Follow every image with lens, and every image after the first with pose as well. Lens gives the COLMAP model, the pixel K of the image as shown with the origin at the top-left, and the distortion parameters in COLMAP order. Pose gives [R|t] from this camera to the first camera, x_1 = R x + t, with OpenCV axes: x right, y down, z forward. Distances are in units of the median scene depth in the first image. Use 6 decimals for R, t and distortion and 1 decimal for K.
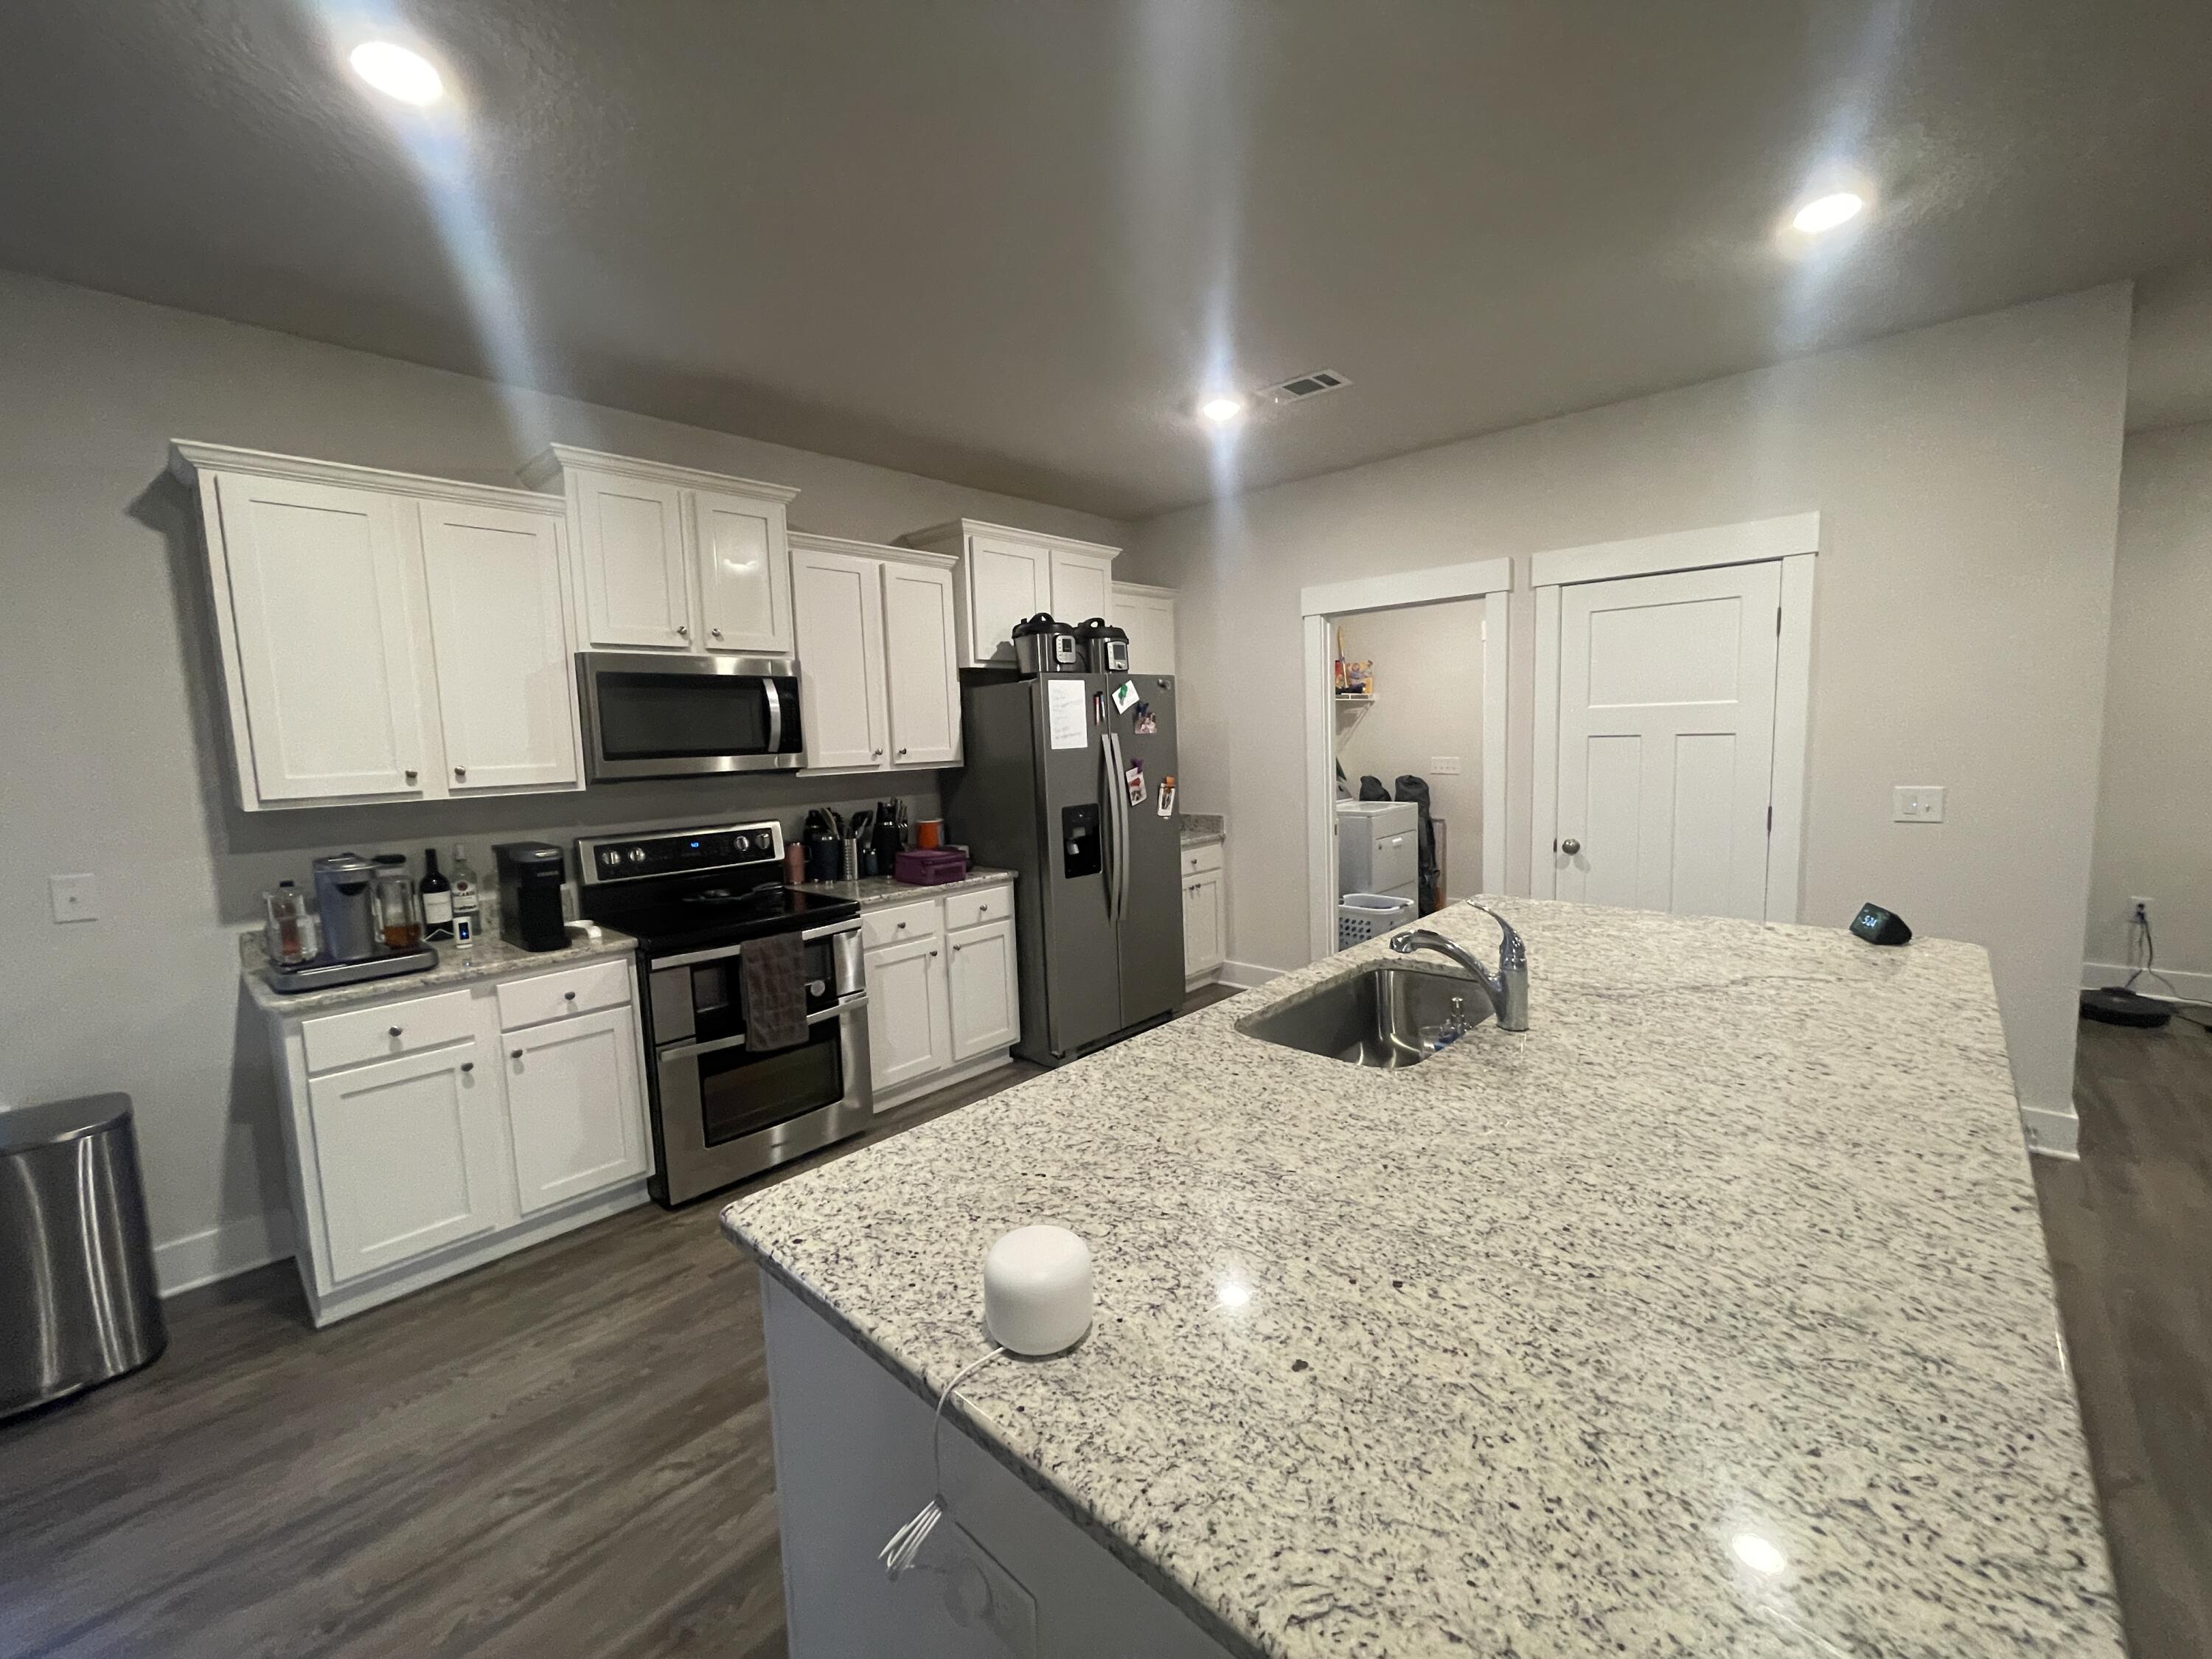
lens RADIAL K [[891.0, 0, 1098.4], [0, 891.0, 826.8], [0, 0, 1]] dist [0.001203, 0.000208]
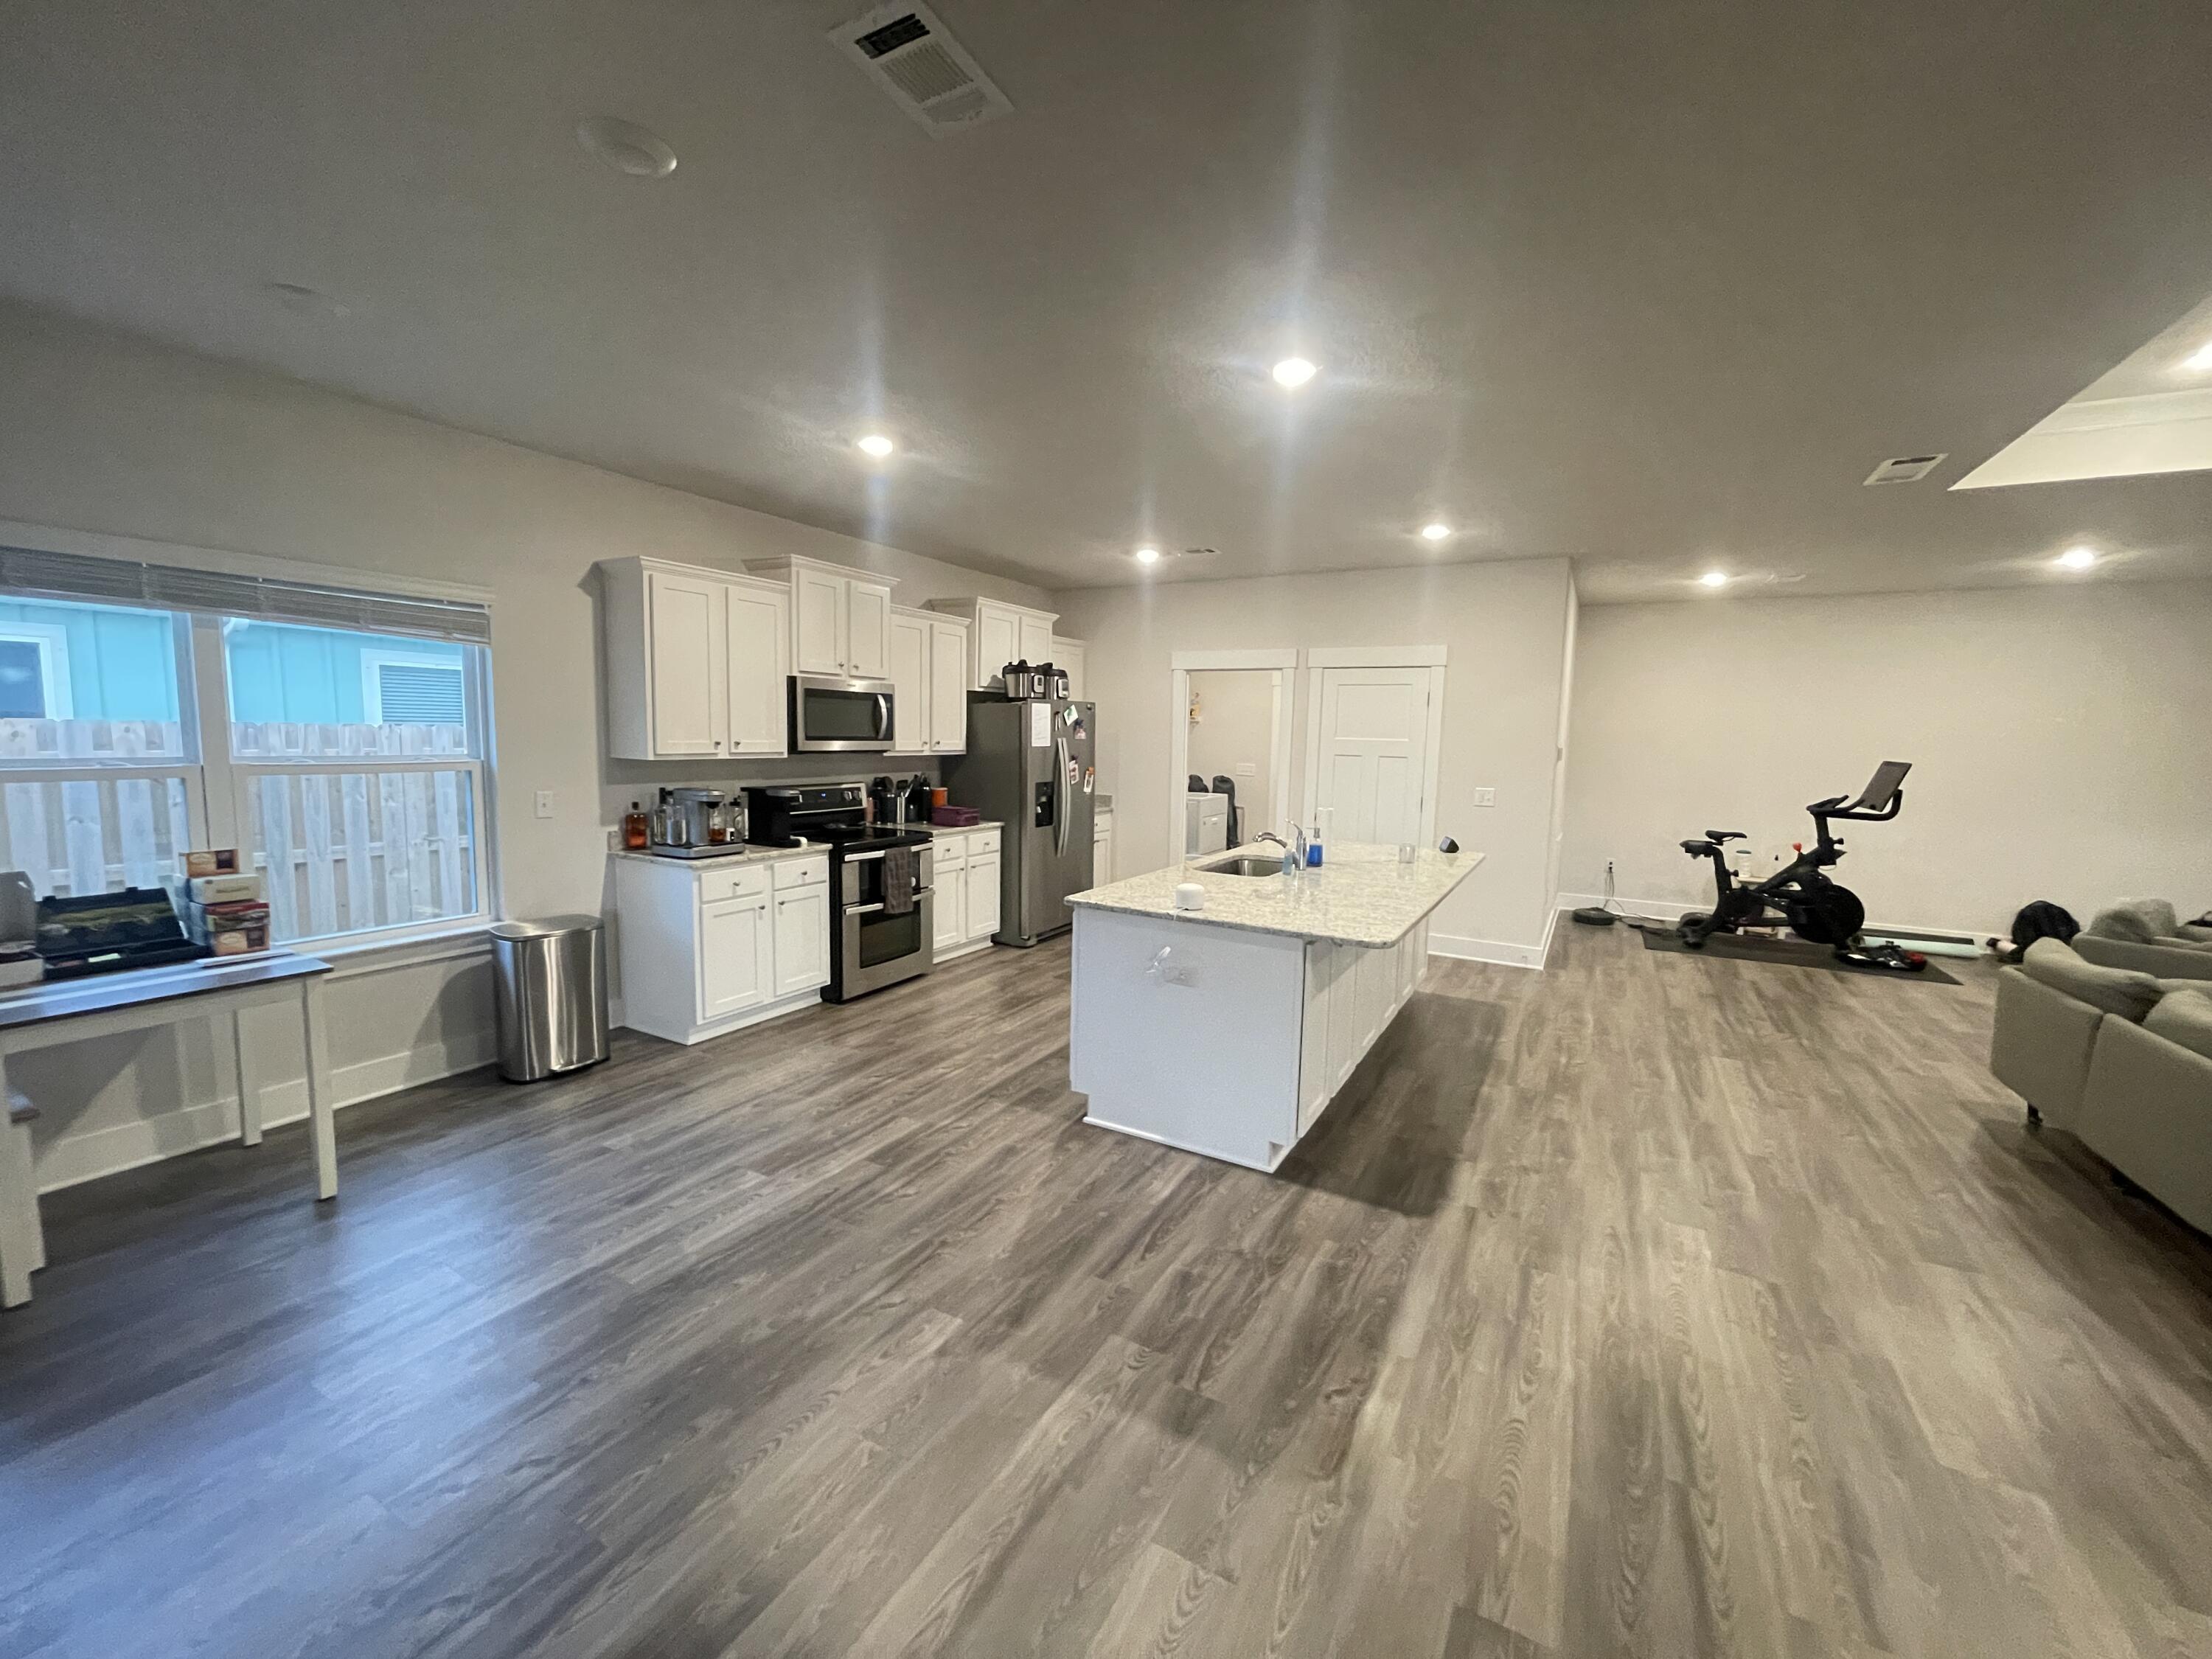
lens RADIAL K [[891.0, 0, 1098.4], [0, 891.0, 826.8], [0, 0, 1]] dist [0.001203, 0.000208]
pose [[0.971009, 0.030583, 0.237078, -0.322589], [-0.031126, 0.999514, -0.001451, 0.058703], [-0.237007, -0.005970, 0.971489, -0.610108]]
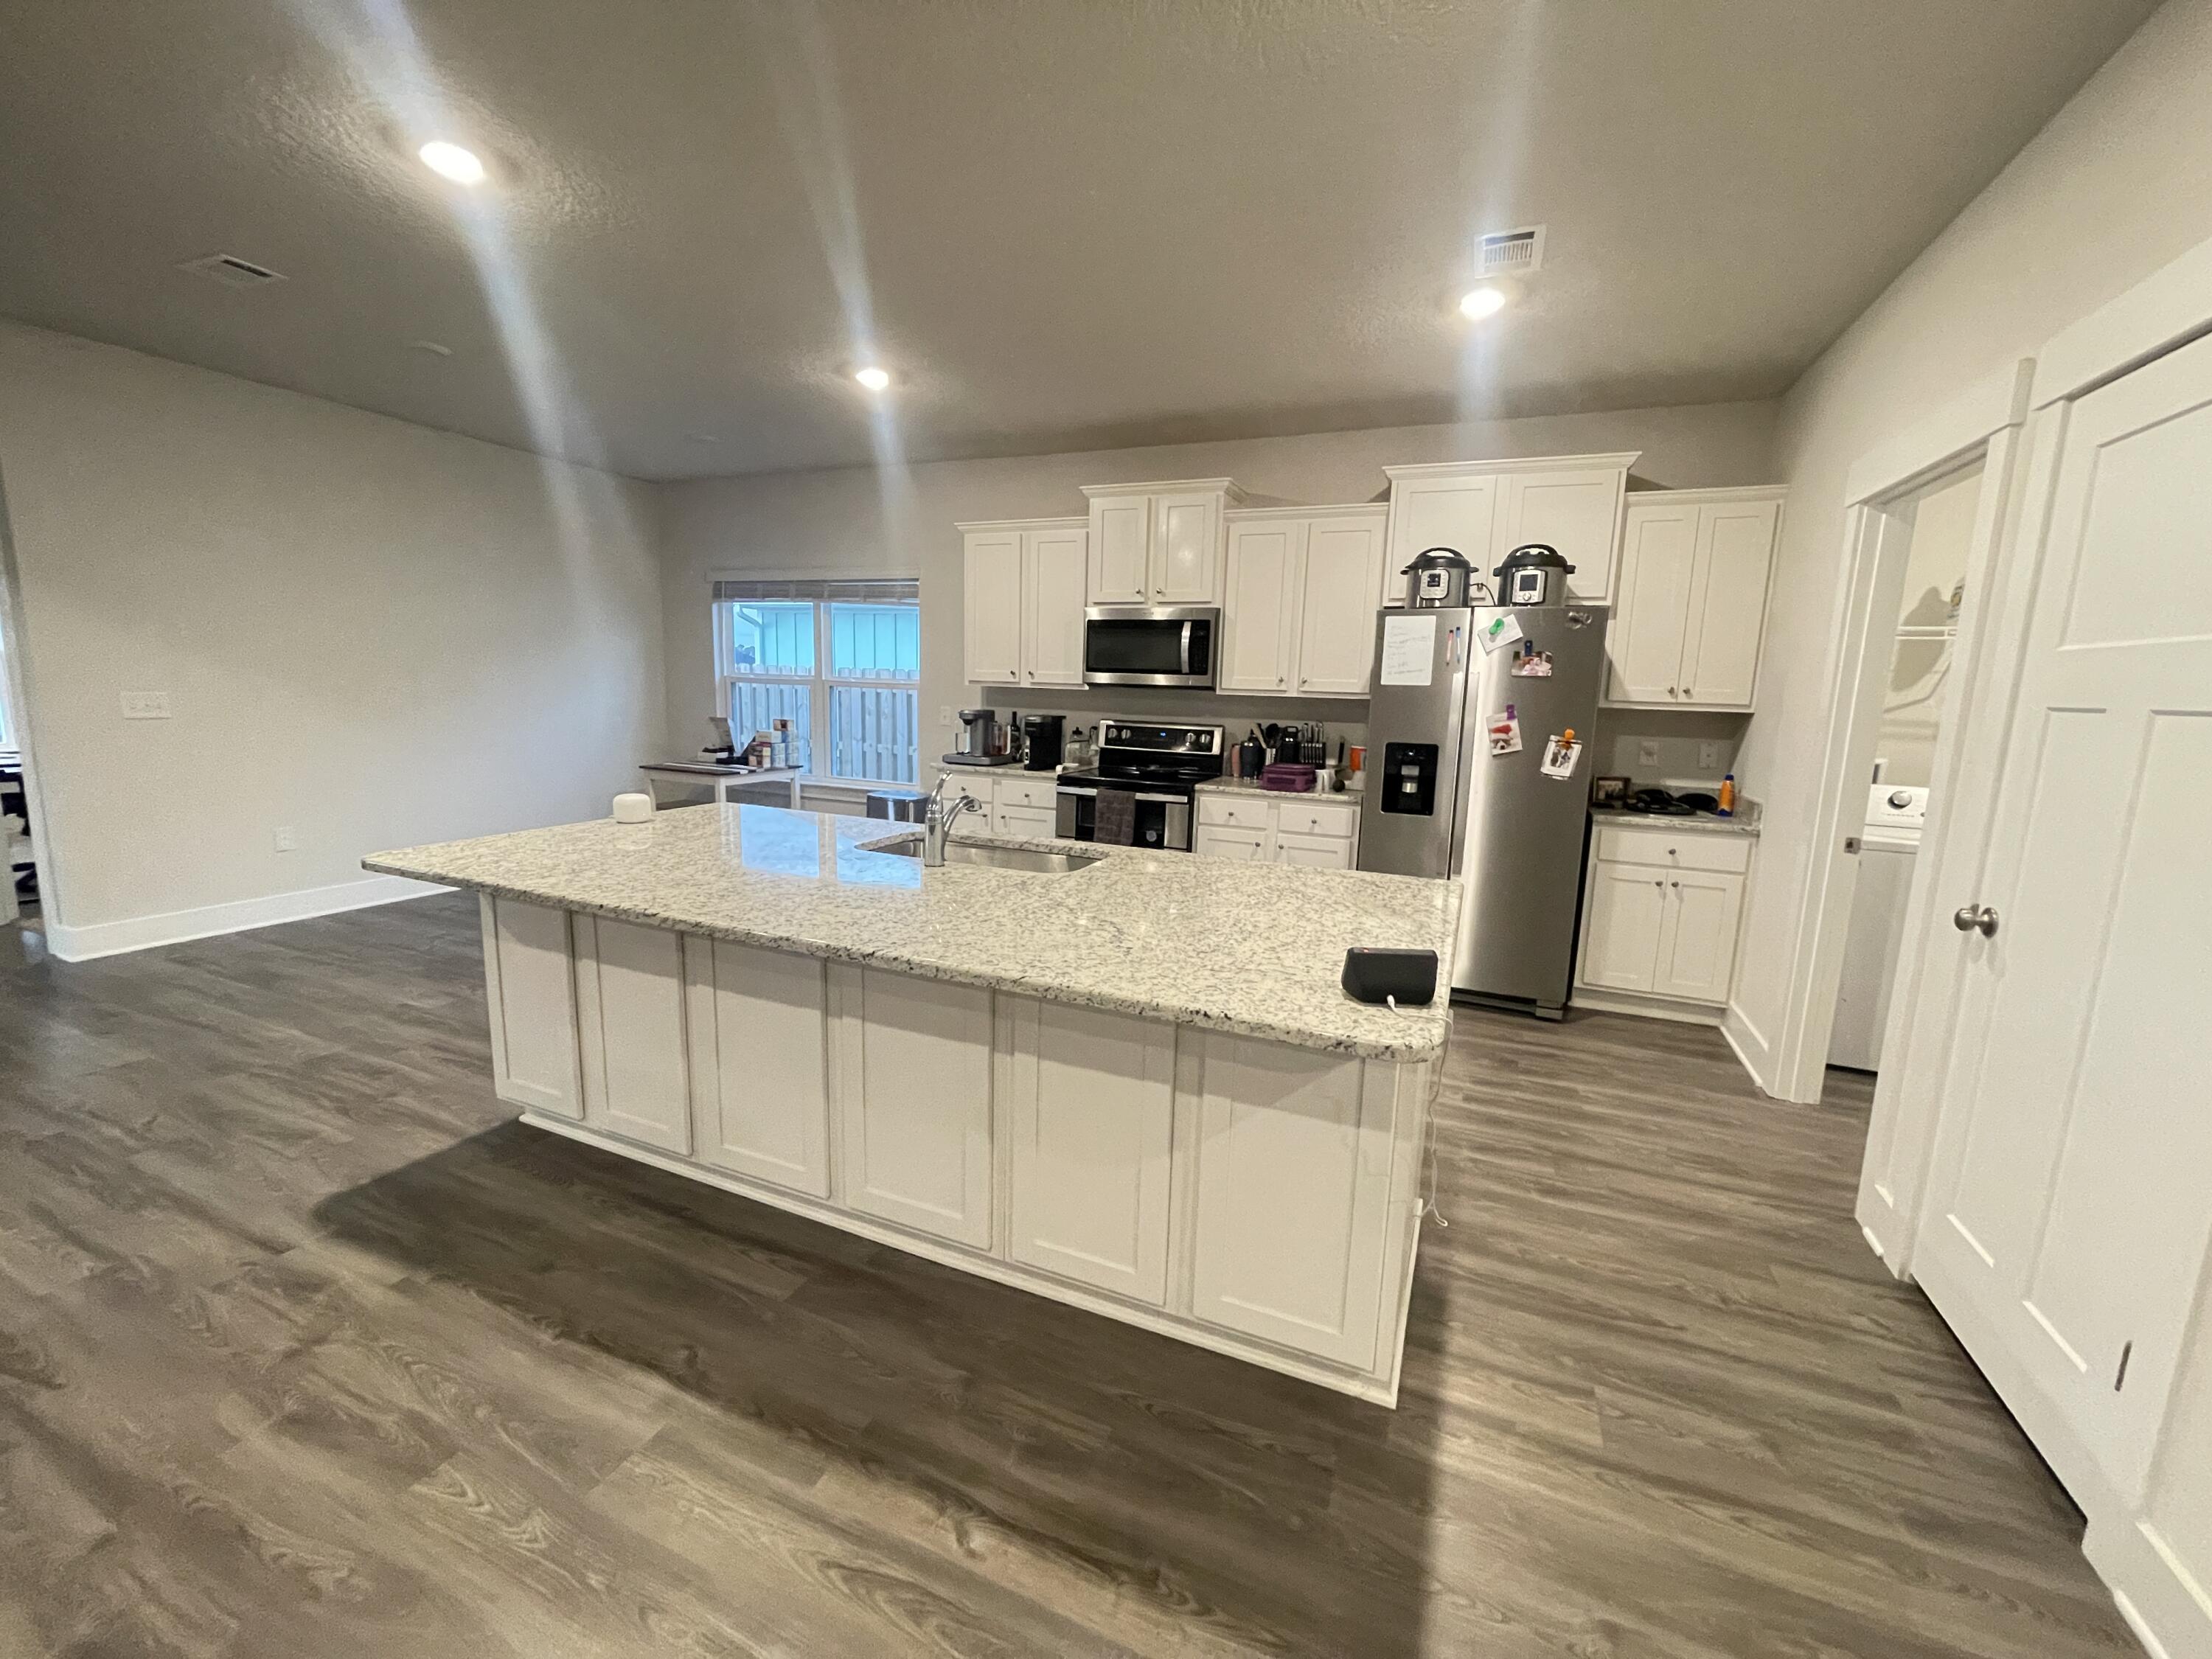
lens RADIAL K [[891.0, 0, 1098.4], [0, 891.0, 826.8], [0, 0, 1]] dist [0.001203, 0.000208]
pose [[0.332960, 0.189369, -0.923730, 0.852660], [-0.145876, 0.978178, 0.147950, -0.030572], [0.931589, 0.085488, 0.353318, 0.350705]]
